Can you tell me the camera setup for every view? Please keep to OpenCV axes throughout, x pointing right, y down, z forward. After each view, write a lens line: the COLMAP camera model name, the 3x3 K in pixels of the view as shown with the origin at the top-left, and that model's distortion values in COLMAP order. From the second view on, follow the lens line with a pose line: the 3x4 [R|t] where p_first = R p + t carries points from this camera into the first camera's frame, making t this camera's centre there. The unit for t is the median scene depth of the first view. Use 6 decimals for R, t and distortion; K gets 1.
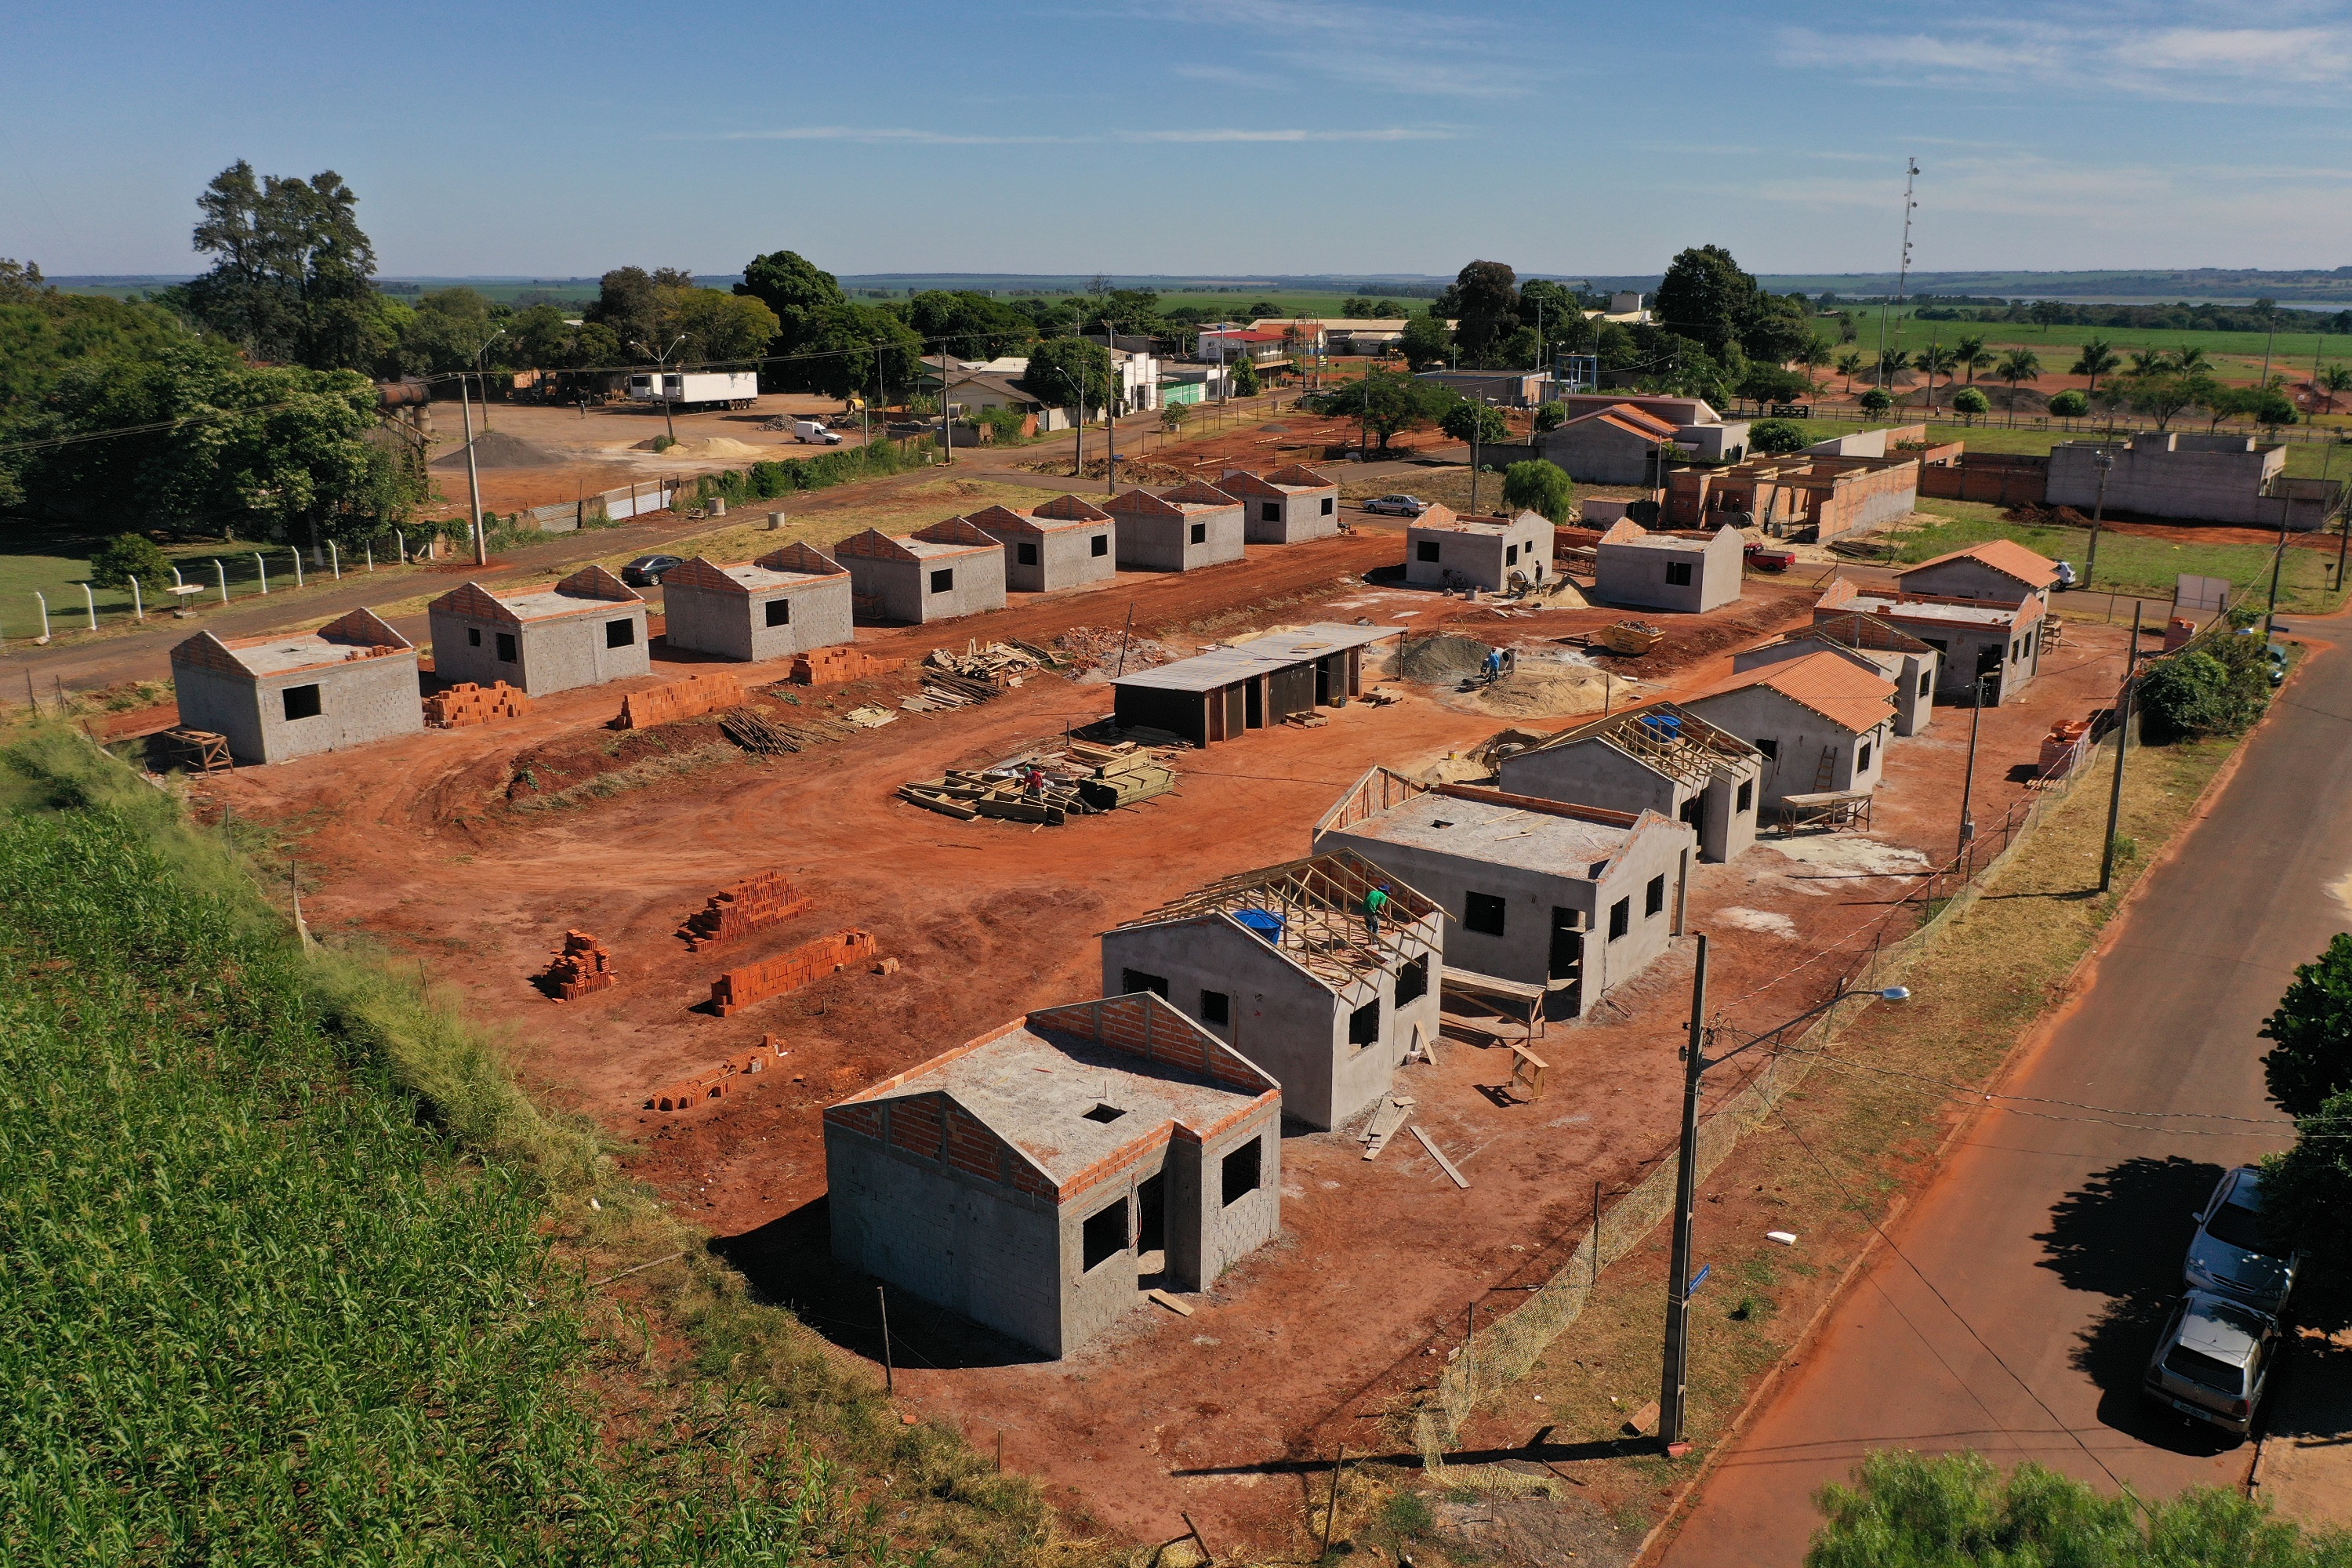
lens RADIAL K [[1863.0, 0, 1173.3], [0, 1863.0, 776.3], [0, 0, 1]] dist [0.008863, -0.012770]
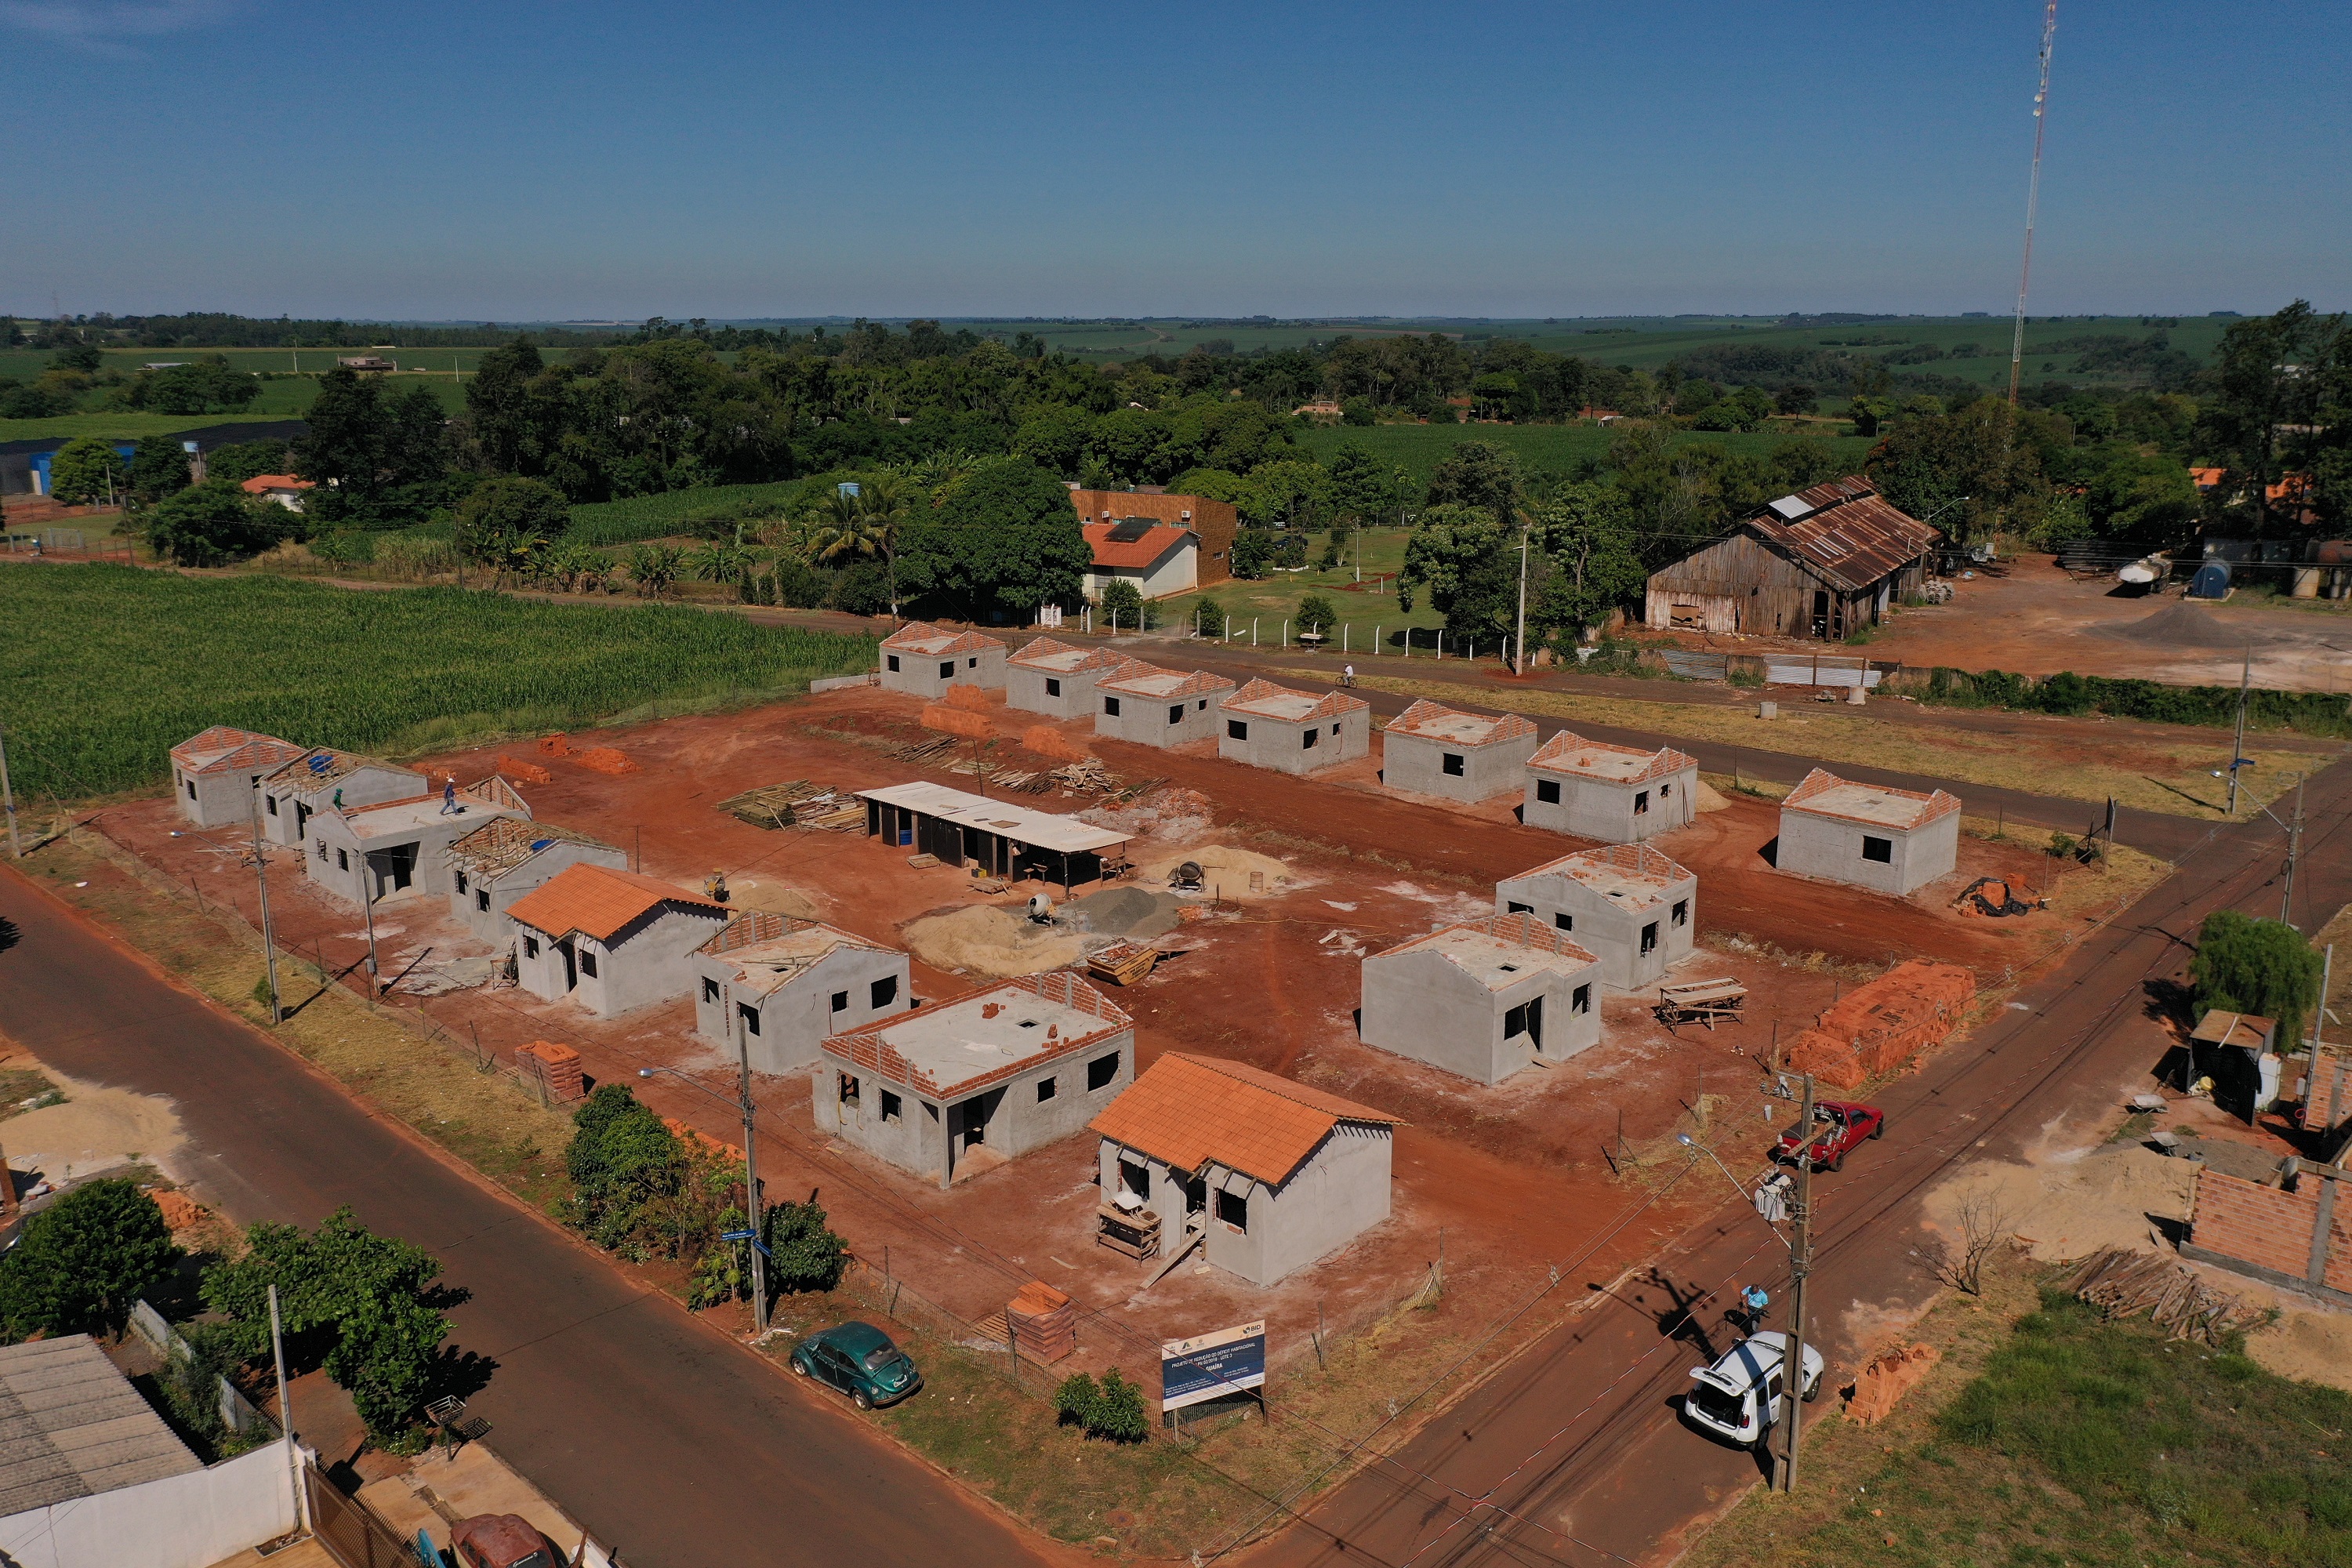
lens RADIAL K [[1864.8, 0, 1172.4], [0, 1864.8, 783.5], [0, 0, 1]] dist [0.000698, -0.011563]
pose [[-0.135102, 0.240648, -0.961164, 1.616590], [-0.253951, 0.929245, 0.268352, -0.596374], [0.957735, 0.280343, -0.064431, 1.633564]]
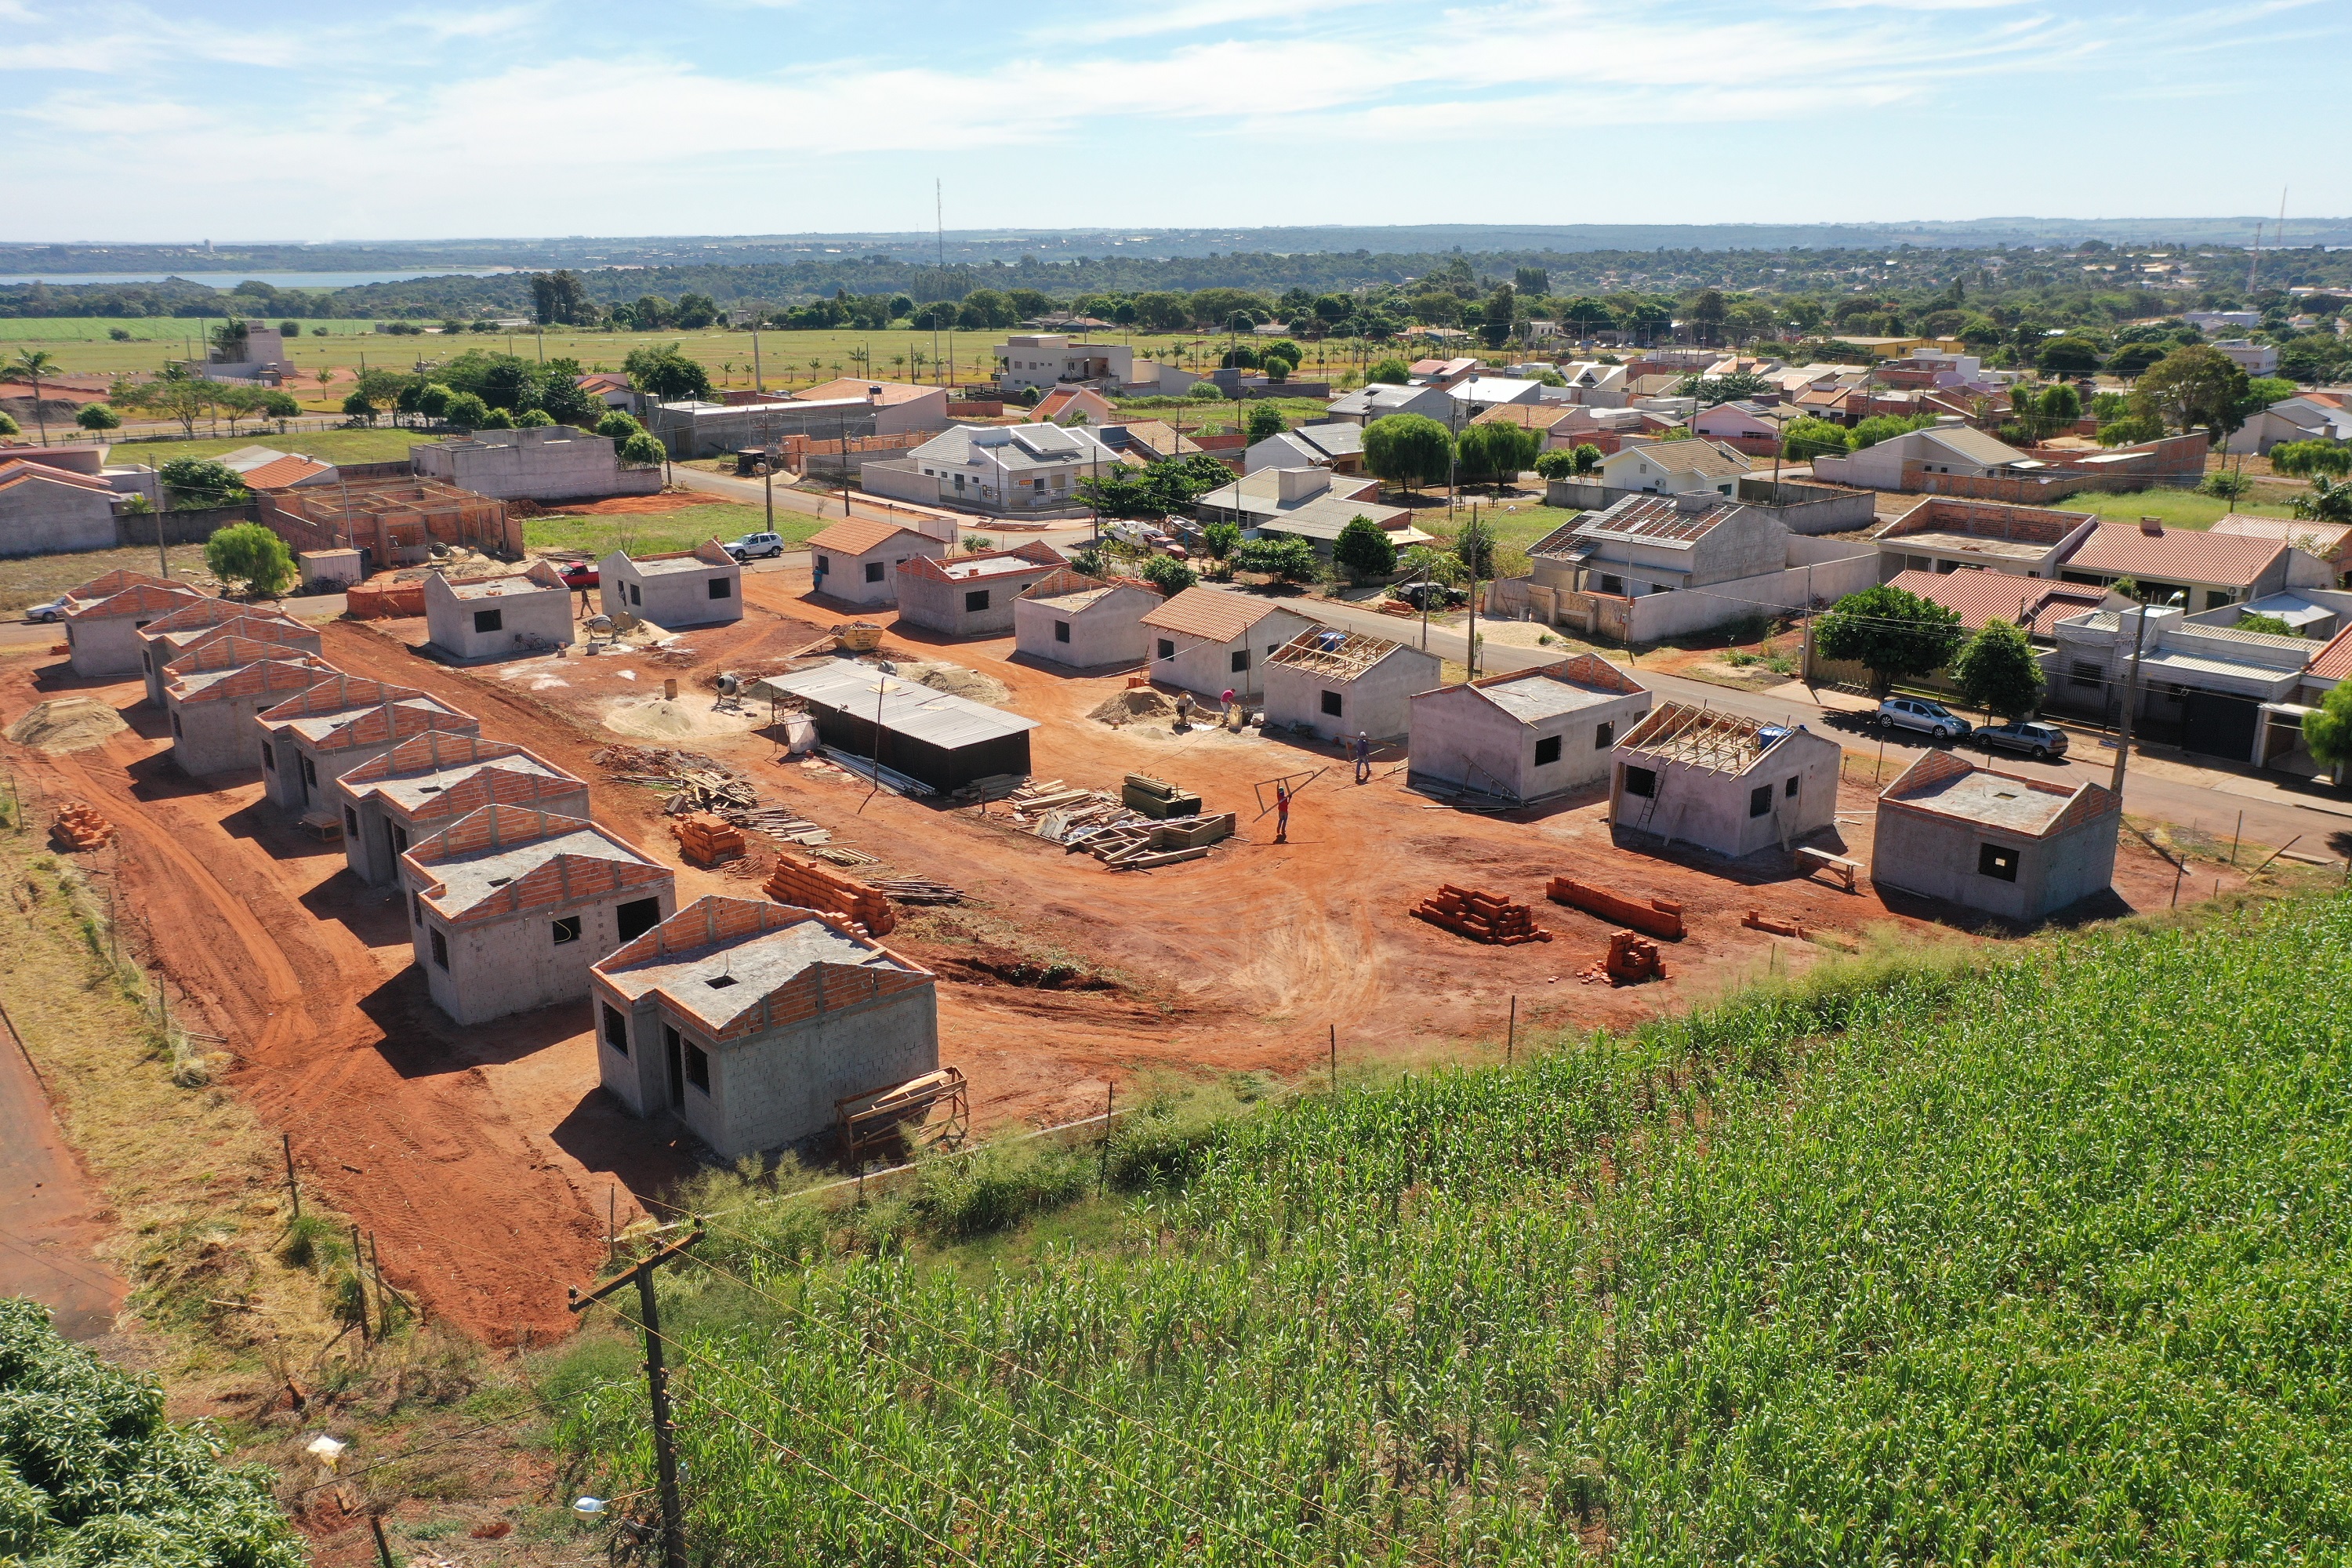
lens RADIAL K [[1790.2, 0, 1176.0], [0, 1790.2, 784.0], [0, 0, 1]] dist [-0.000302, -0.002069]
pose [[0.225648, -0.273077, 0.935154, -1.237443], [0.243768, 0.945201, 0.217191, -0.286382], [-0.943218, 0.178952, 0.279850, 0.775445]]
